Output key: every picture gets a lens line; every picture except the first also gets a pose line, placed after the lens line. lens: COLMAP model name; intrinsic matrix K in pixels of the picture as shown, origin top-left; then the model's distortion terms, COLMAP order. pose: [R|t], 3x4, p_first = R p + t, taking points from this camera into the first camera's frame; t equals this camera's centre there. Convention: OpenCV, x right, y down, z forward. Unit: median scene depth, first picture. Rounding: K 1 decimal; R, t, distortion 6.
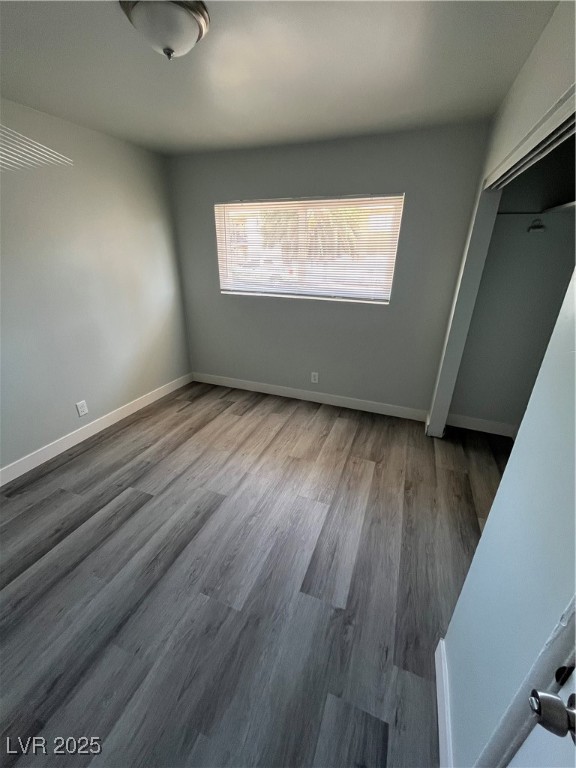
lens RADIAL K [[305.7, 0, 287.3], [0, 305.7, 384.7], [0, 0, 1]] dist [-0.009791, 0.000240]
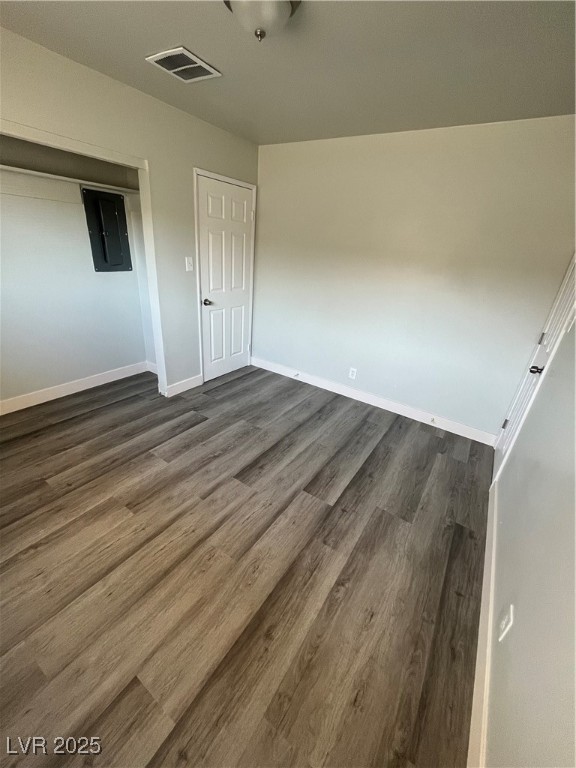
lens RADIAL K [[309.5, 0, 286.2], [0, 309.5, 382.7], [0, 0, 1]] dist [-0.001391, -0.000602]
pose [[-0.972655, -0.170176, 0.158060, -0.427274], [0.001138, 0.677043, 0.735943, -0.537522], [-0.232253, 0.715998, -0.658335, 1.254928]]
